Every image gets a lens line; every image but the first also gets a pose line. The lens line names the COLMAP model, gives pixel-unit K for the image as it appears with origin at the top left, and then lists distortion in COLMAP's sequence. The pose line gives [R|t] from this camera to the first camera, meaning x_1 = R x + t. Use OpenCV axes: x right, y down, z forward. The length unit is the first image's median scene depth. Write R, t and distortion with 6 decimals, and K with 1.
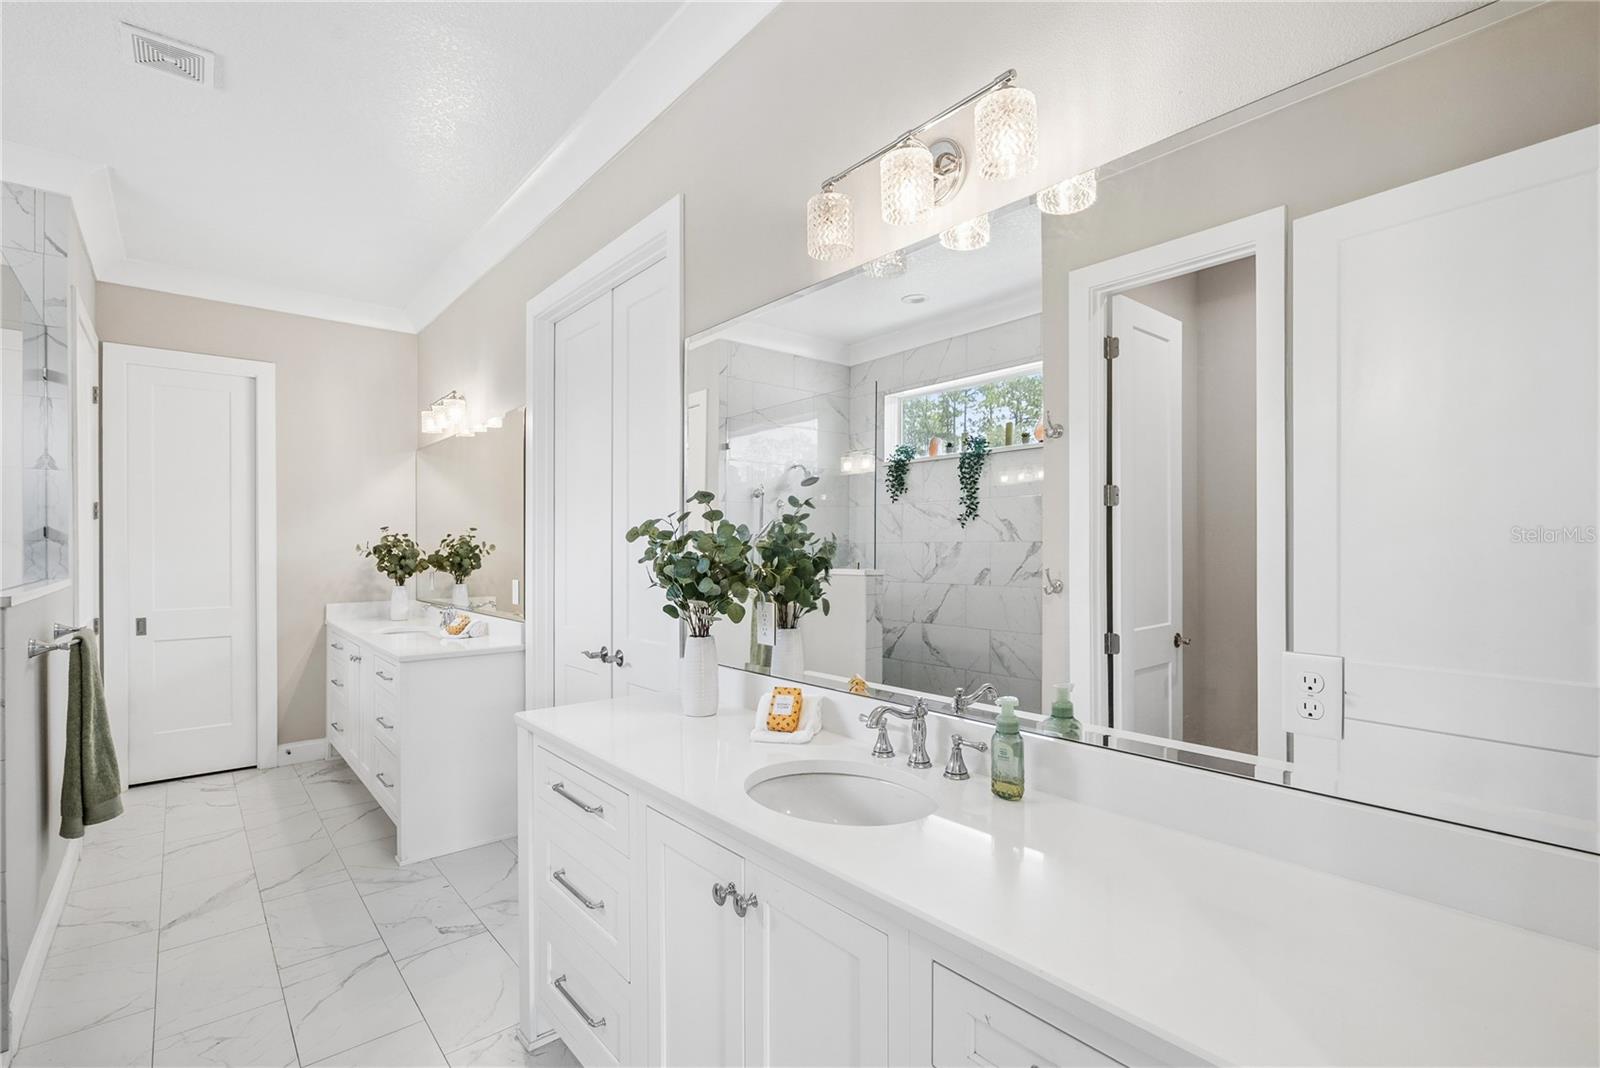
lens RADIAL K [[731.6, 0, 794.9], [0, 731.6, 542.1], [0, 0, 1]] dist [-0.007546, 0.004468]
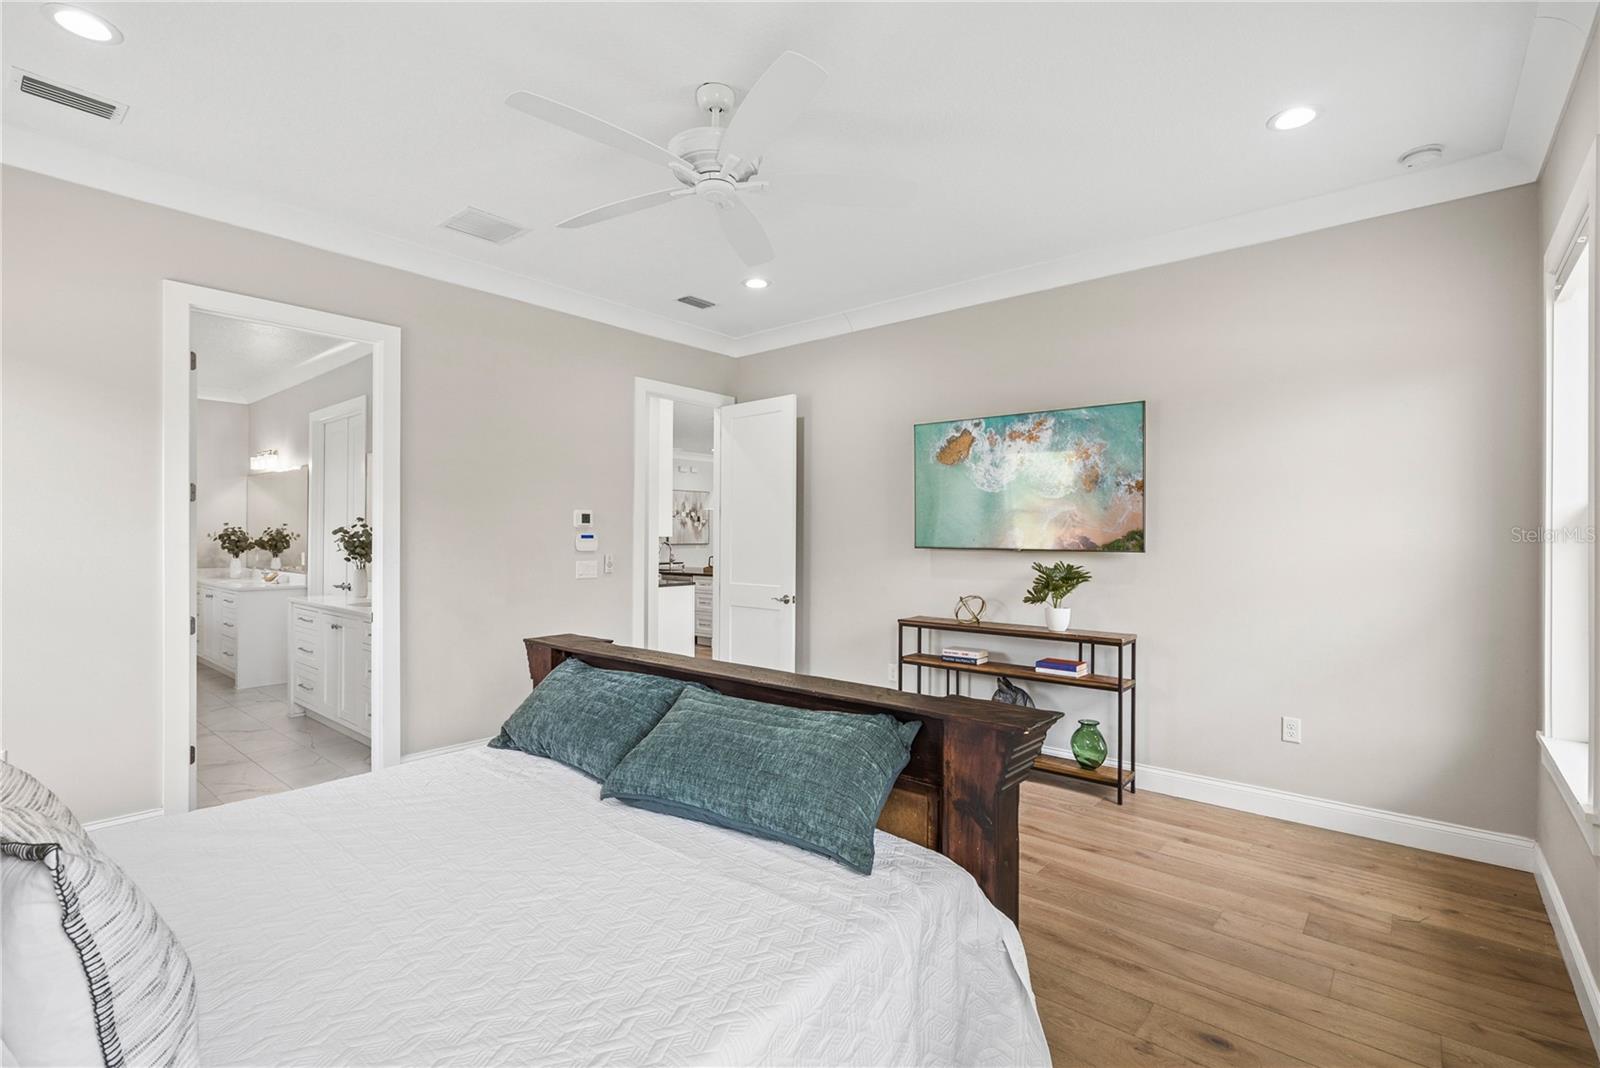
lens RADIAL K [[731.6, 0, 804.8], [0, 731.6, 537.8], [0, 0, 1]] dist [-0.007546, 0.004468]
pose [[0.984729, 0.009127, 0.173854, 0.469320], [-0.010349, 0.999928, 0.006121, -0.010769], [-0.173786, -0.007827, 0.984752, -0.905640]]
